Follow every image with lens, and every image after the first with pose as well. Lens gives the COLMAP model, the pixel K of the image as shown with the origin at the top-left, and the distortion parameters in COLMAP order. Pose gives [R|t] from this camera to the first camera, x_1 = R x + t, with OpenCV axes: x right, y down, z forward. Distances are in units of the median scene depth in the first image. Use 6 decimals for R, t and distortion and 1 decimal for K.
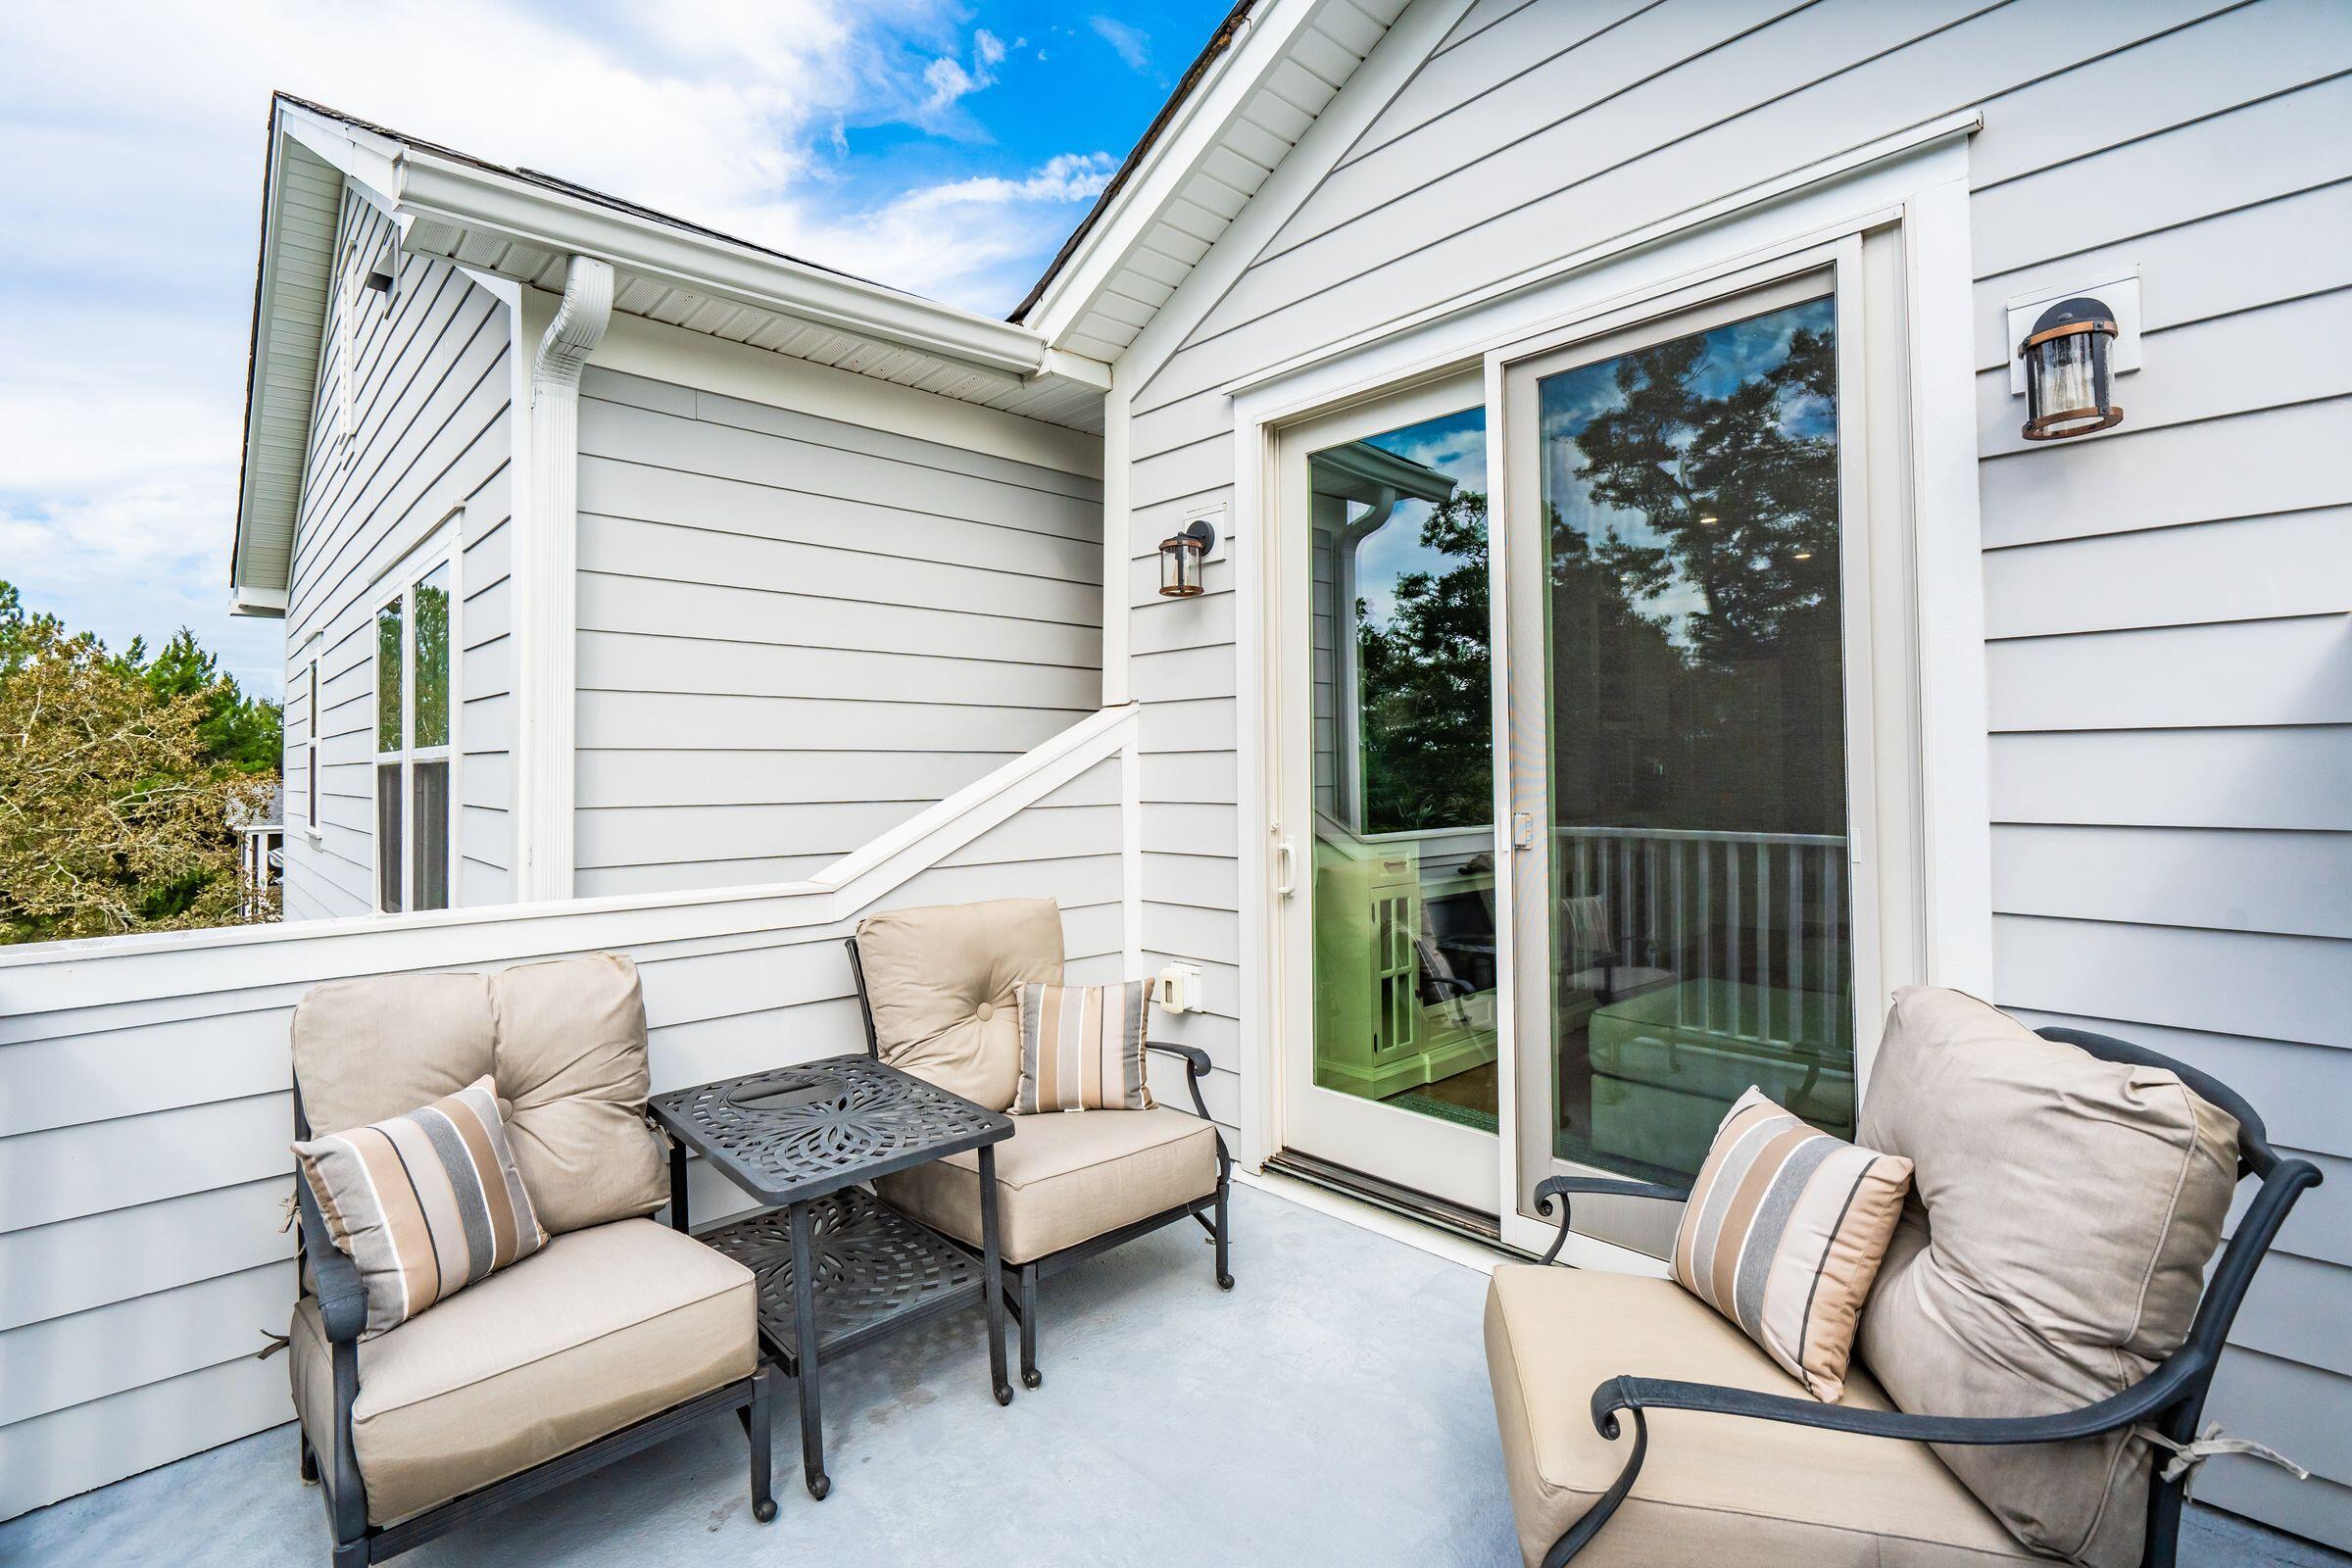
lens RADIAL K [[1074.0, 0, 1172.1], [0, 1074.0, 774.4], [0, 0, 1]] dist [0.001190, 0.000605]
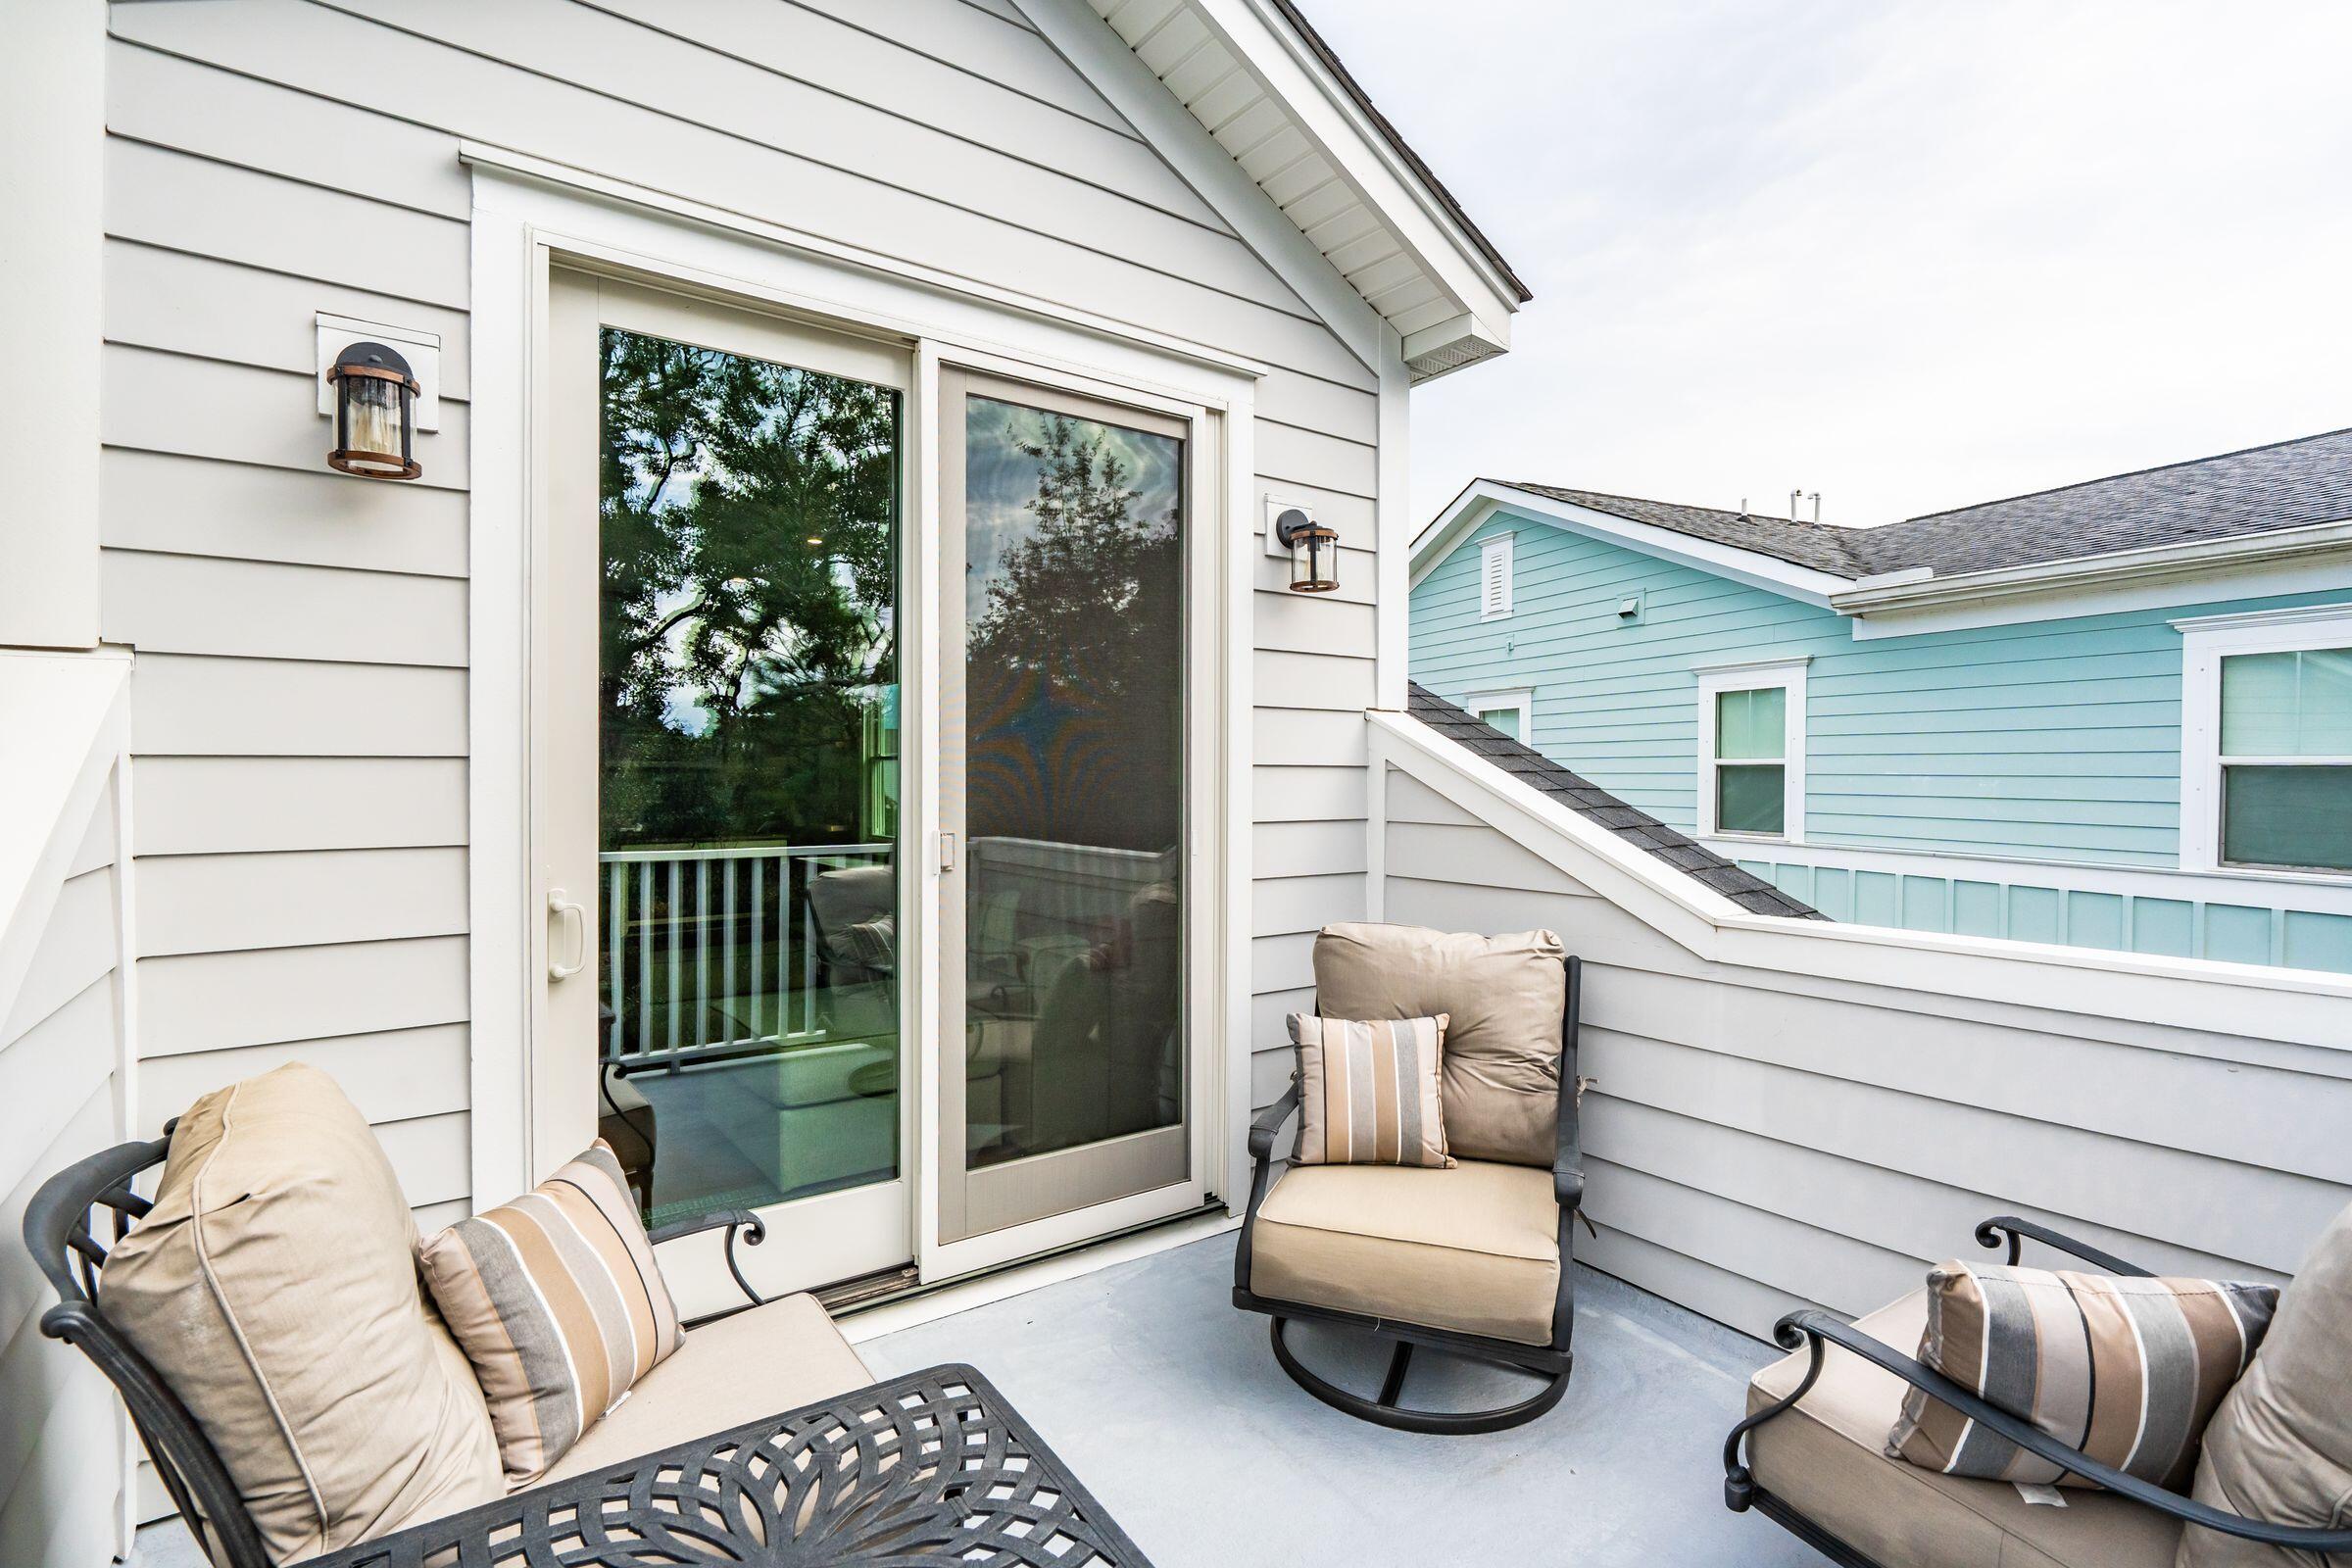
lens RADIAL K [[1074.0, 0, 1175.0], [0, 1074.0, 787.6], [0, 0, 1]] dist [0.001190, 0.000605]
pose [[0.168327, 0.009893, 0.985682, -0.474663], [0.001647, 0.999945, -0.010318, 0.008207], [-0.985730, 0.003360, 0.168302, 0.500814]]
